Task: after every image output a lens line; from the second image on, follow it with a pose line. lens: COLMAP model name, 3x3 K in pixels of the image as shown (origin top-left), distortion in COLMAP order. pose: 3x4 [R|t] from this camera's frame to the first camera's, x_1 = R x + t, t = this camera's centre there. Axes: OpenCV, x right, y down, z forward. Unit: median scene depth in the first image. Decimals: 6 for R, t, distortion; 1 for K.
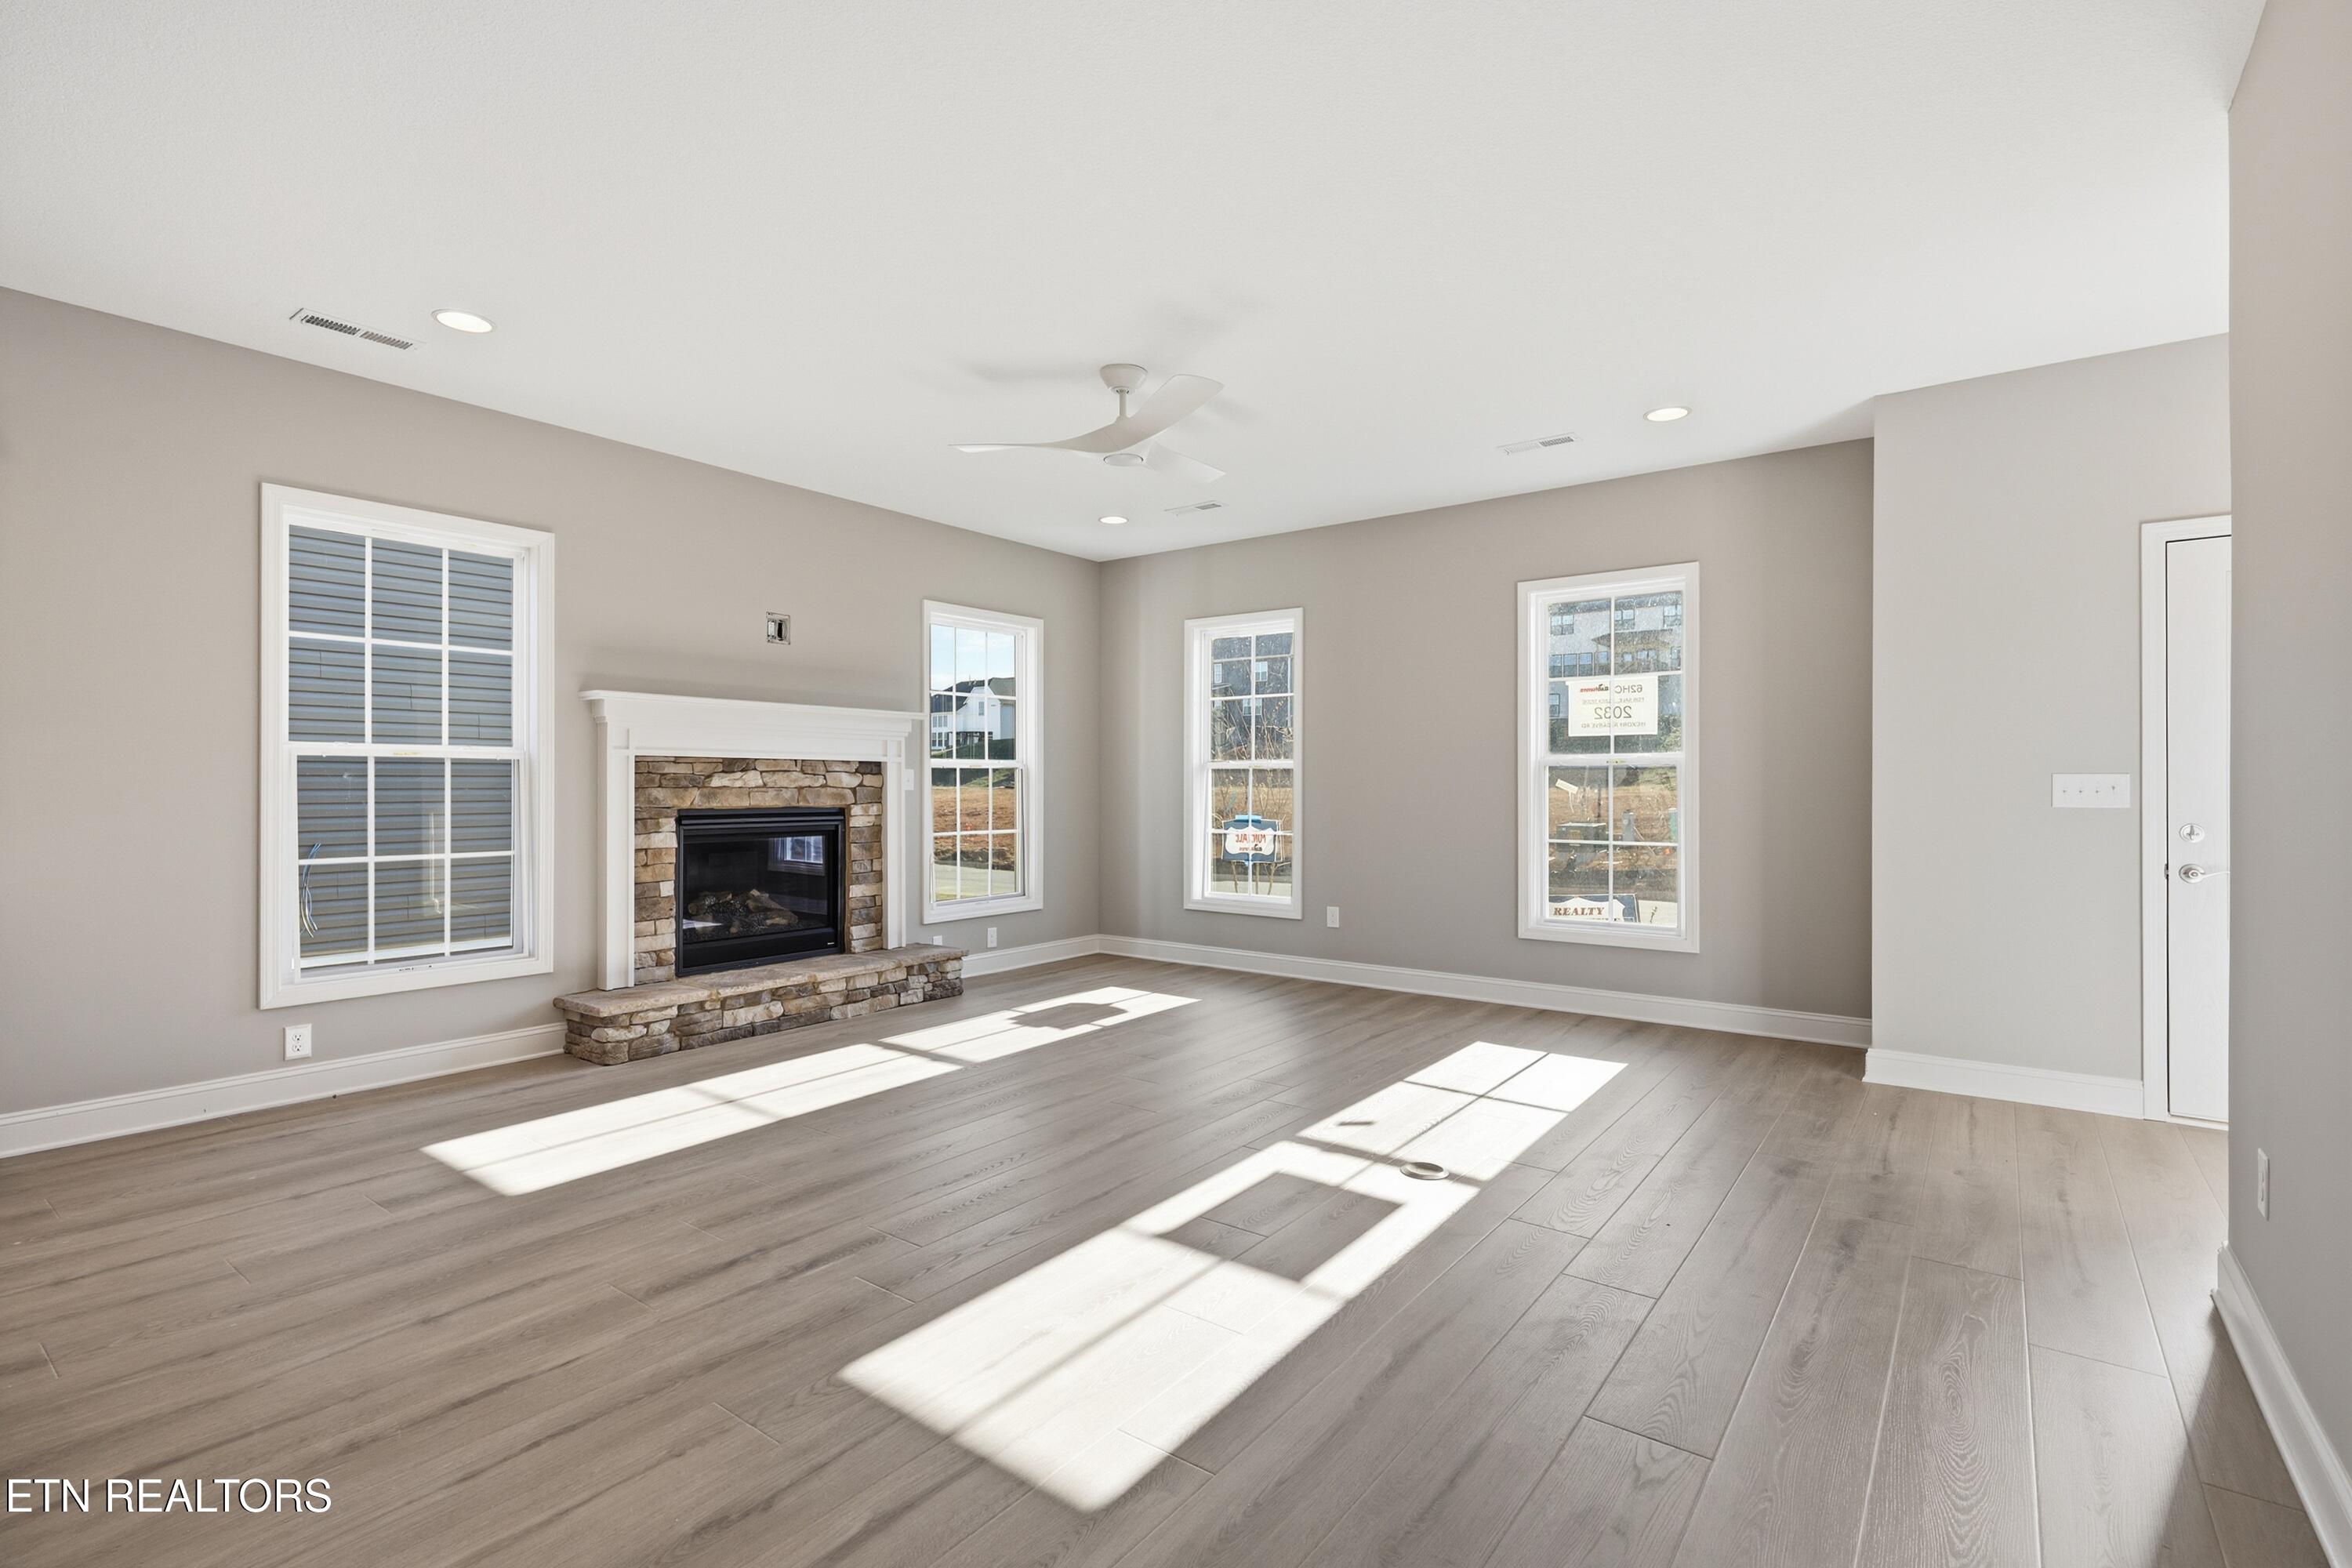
lens RADIAL K [[1074.5, 0, 1183.2], [0, 1074.5, 779.5], [0, 0, 1]] dist [0.001539, -0.000181]
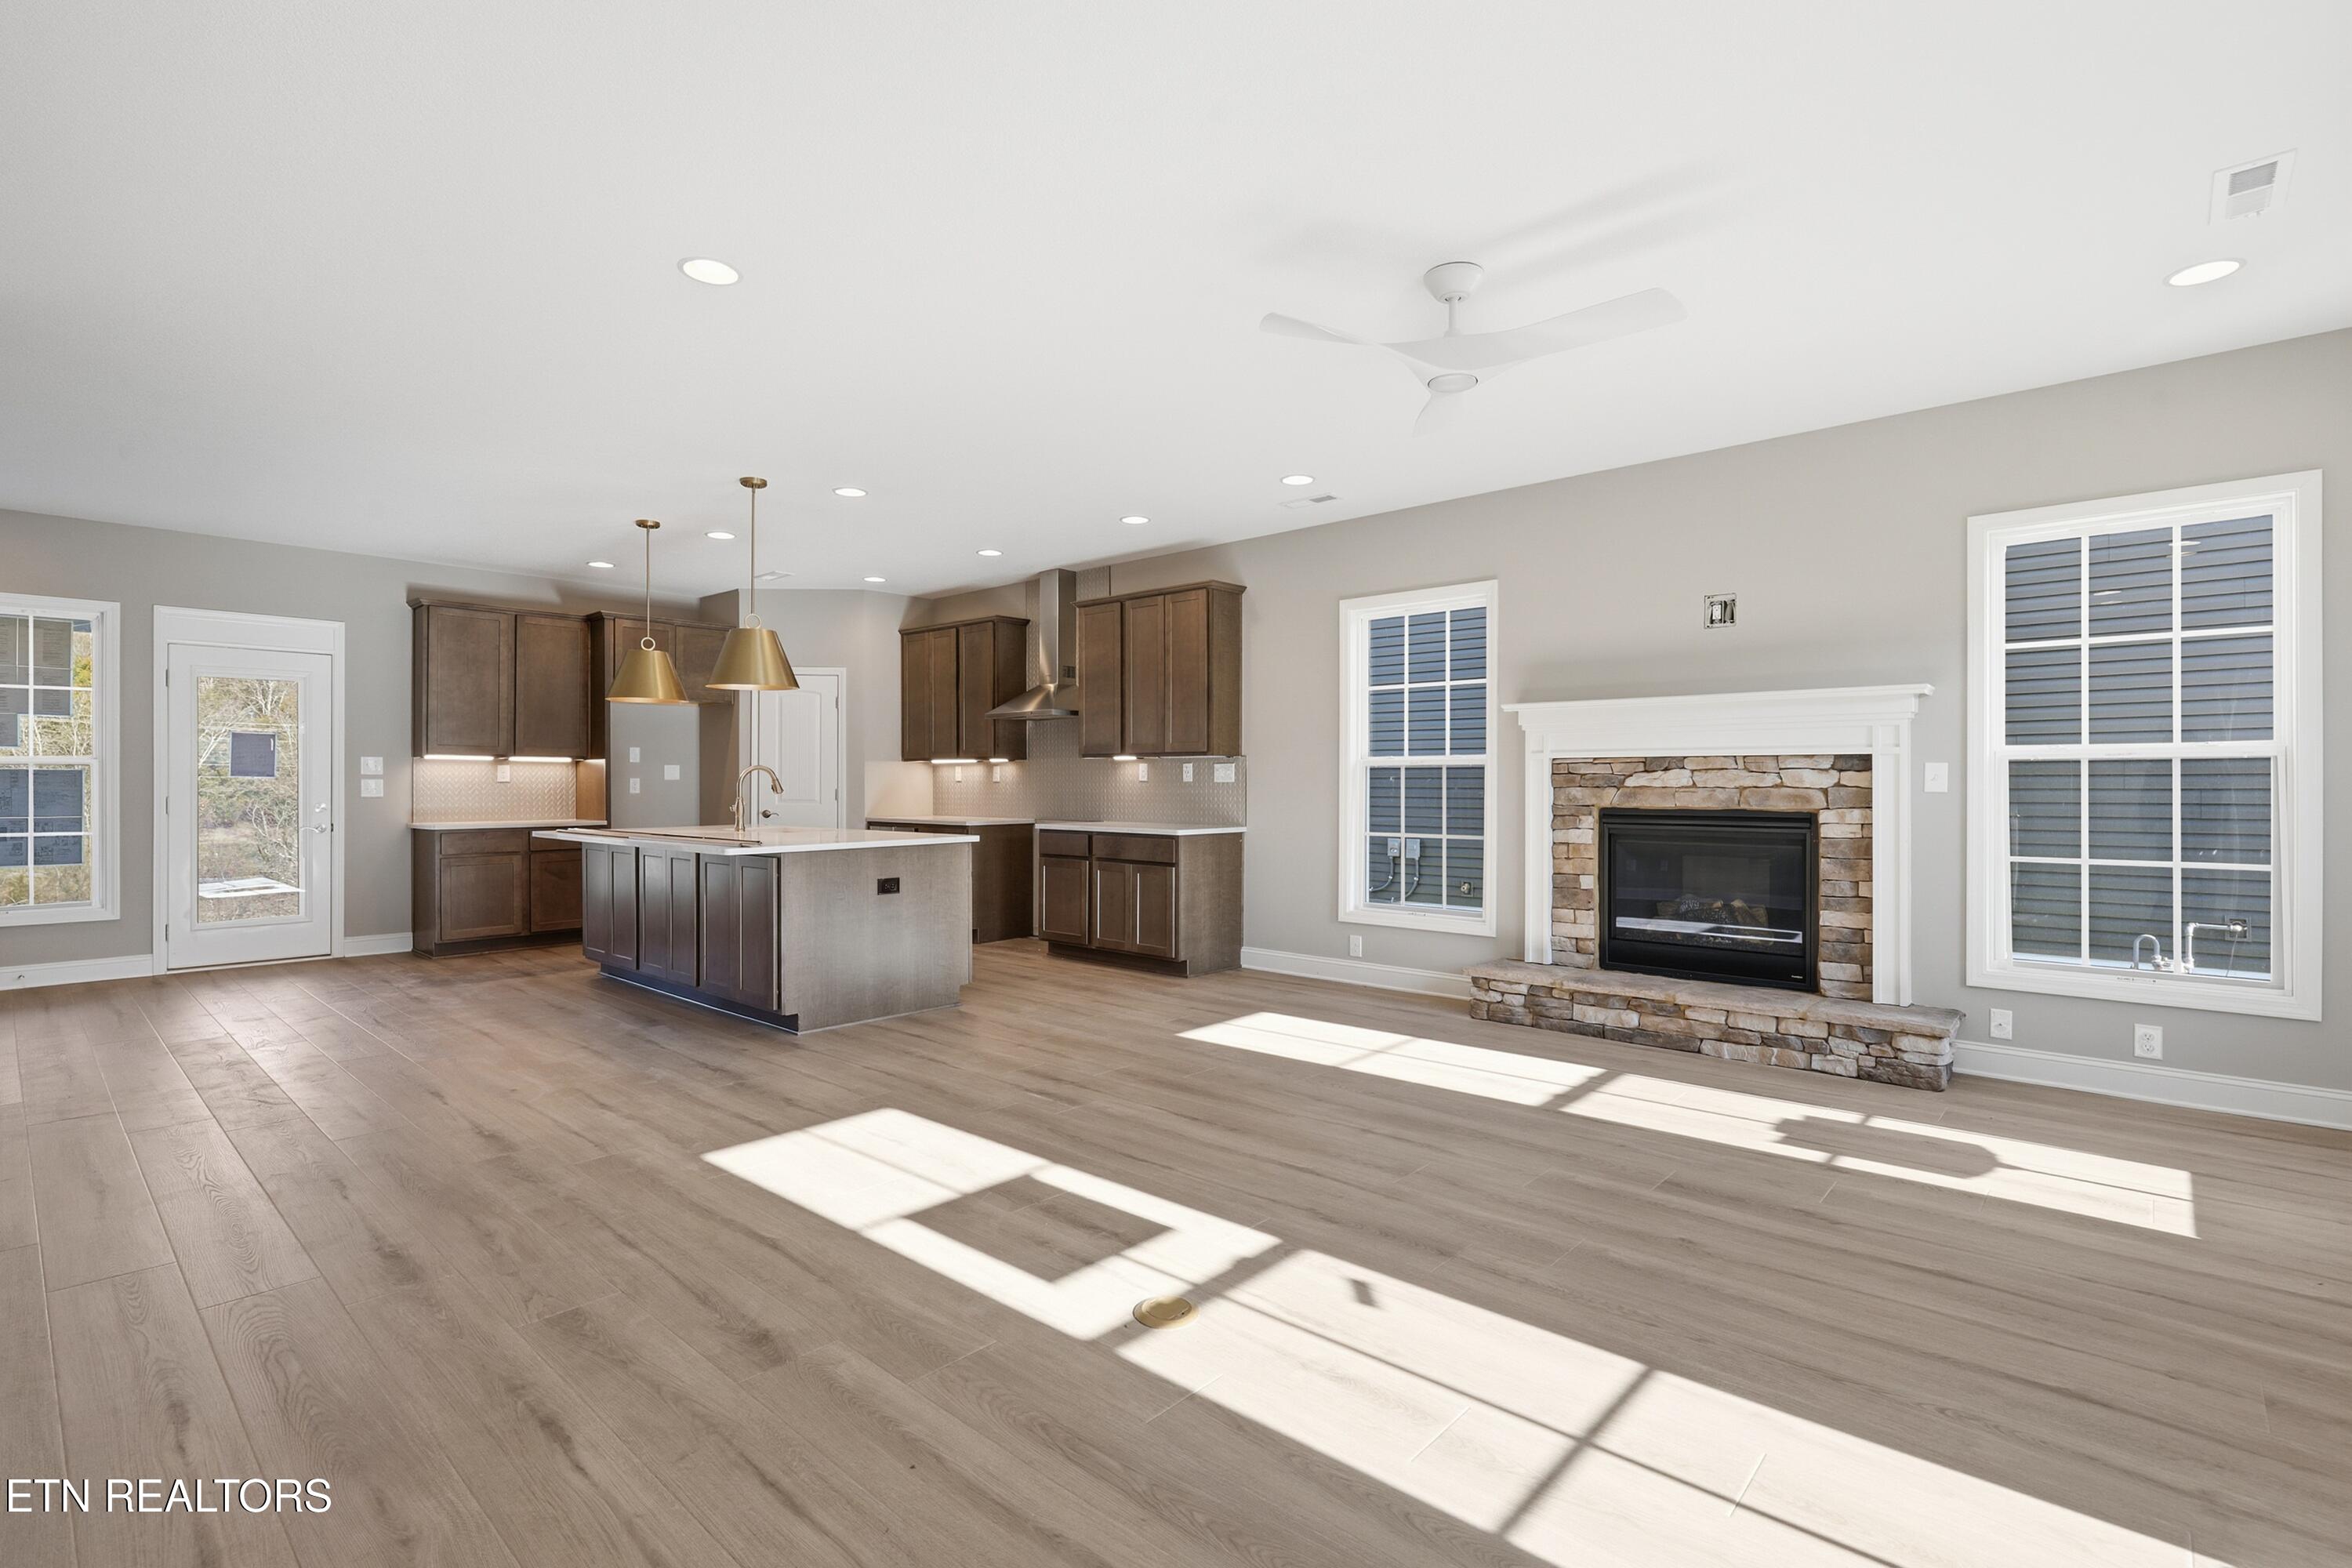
lens RADIAL K [[1074.5, 0, 1183.2], [0, 1074.5, 779.5], [0, 0, 1]] dist [0.001539, -0.000181]
pose [[-0.088389, -0.004639, -0.996075, 0.601882], [0.005679, 0.999971, -0.005161, 0.003123], [0.996070, -0.006113, -0.088360, 0.680036]]
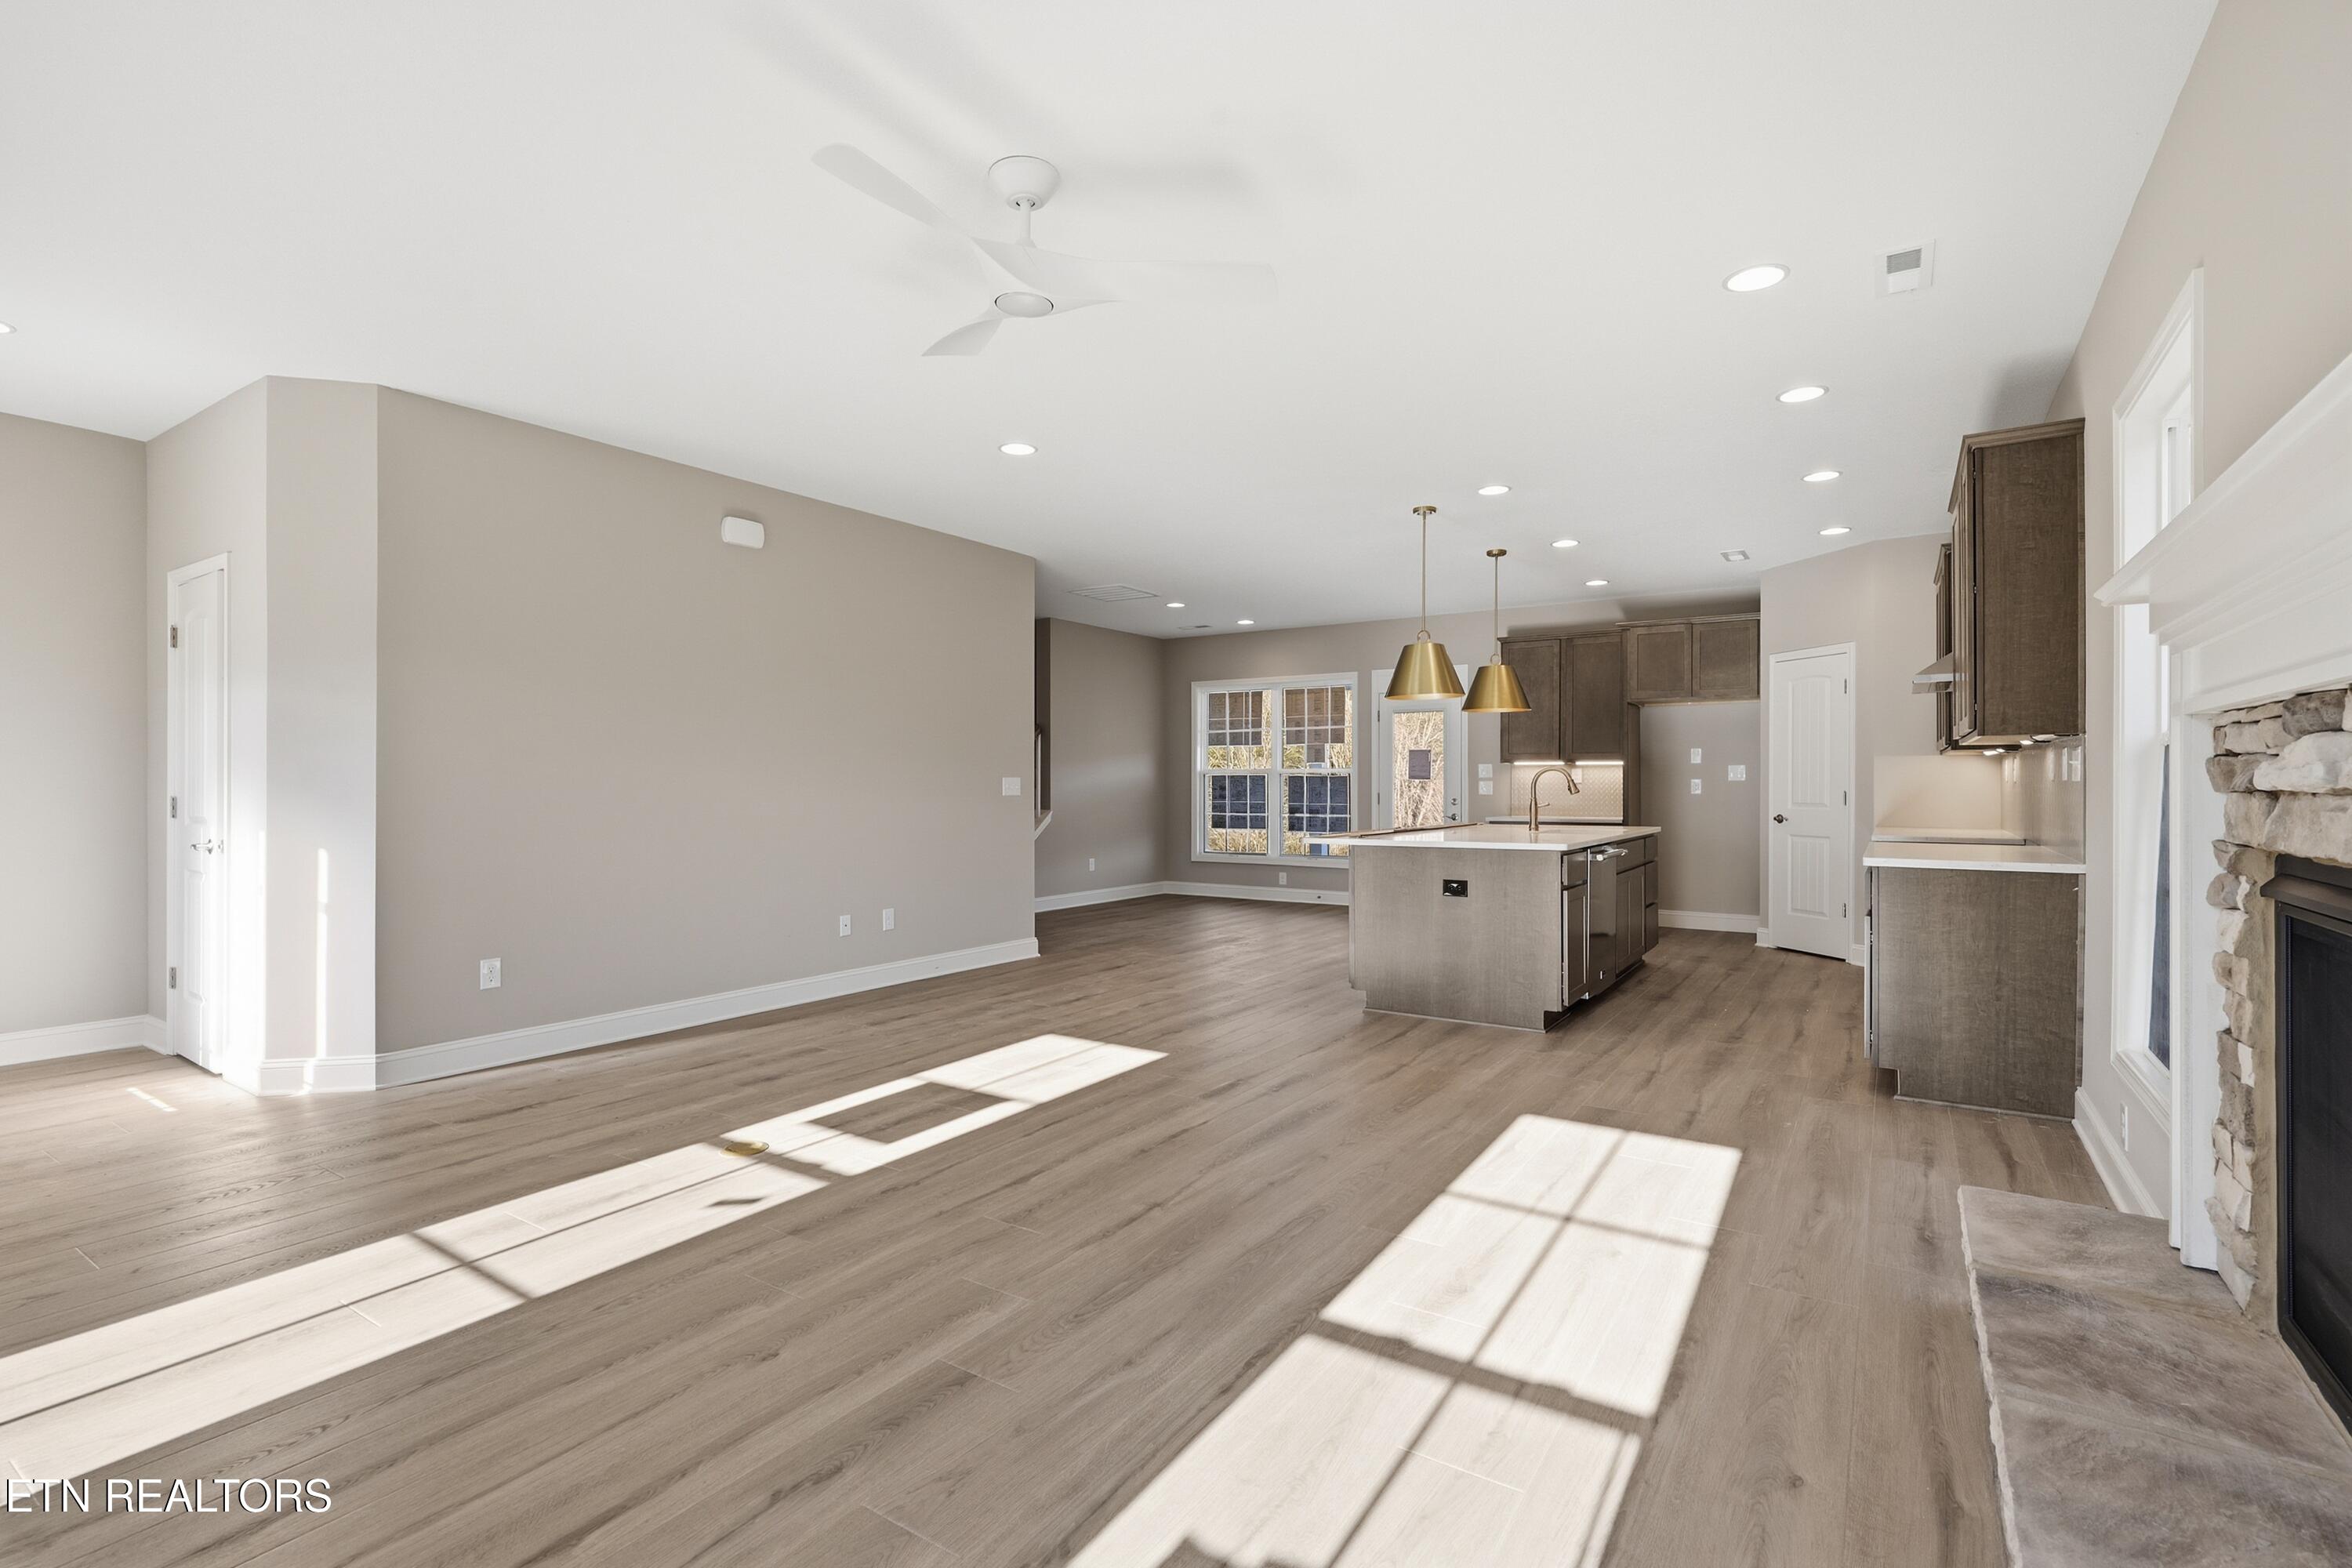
lens RADIAL K [[1074.5, 0, 1183.2], [0, 1074.5, 779.5], [0, 0, 1]] dist [0.001539, -0.000181]
pose [[-0.997958, -0.001877, -0.063843, -0.086361], [-0.001141, 0.999933, -0.011562, 0.007849], [0.063861, -0.011465, -0.997893, 1.314256]]
